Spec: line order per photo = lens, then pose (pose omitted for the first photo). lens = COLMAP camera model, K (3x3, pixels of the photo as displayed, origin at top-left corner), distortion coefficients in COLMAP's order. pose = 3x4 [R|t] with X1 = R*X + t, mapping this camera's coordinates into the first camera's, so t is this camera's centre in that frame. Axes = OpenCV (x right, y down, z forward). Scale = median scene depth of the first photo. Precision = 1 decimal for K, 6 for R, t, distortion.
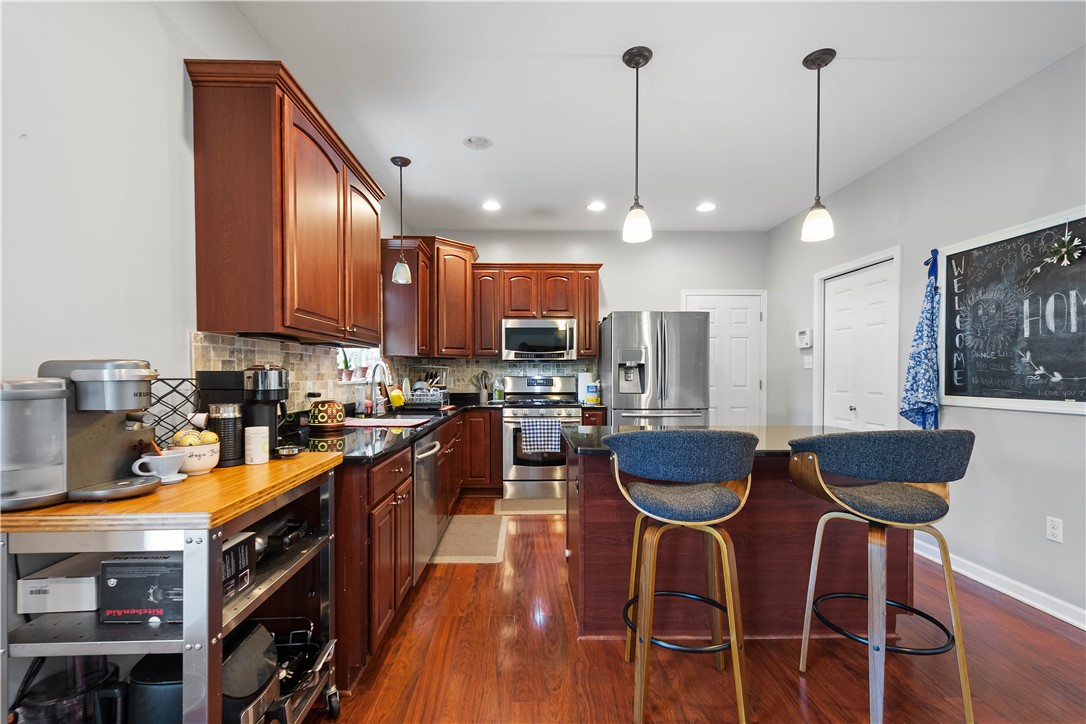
lens RADIAL K [[472.0, 0, 544.8], [0, 472.0, 375.7], [0, 0, 1]] dist [0.005867, -0.000753]
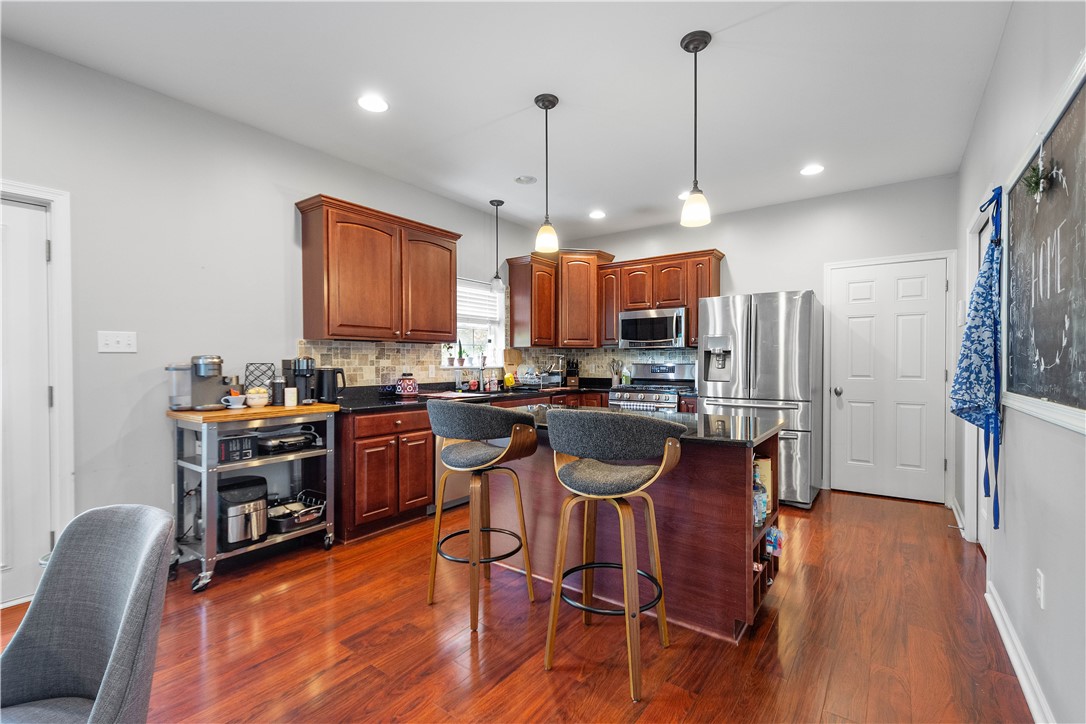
lens RADIAL K [[473.1, 0, 559.0], [0, 473.1, 363.4], [0, 0, 1]] dist [0.019671, -0.000157]
pose [[0.804194, 0.002768, -0.594361, 0.736135], [-0.002042, 0.999996, 0.001895, -0.000044], [0.594364, -0.000310, 0.804196, 0.027416]]
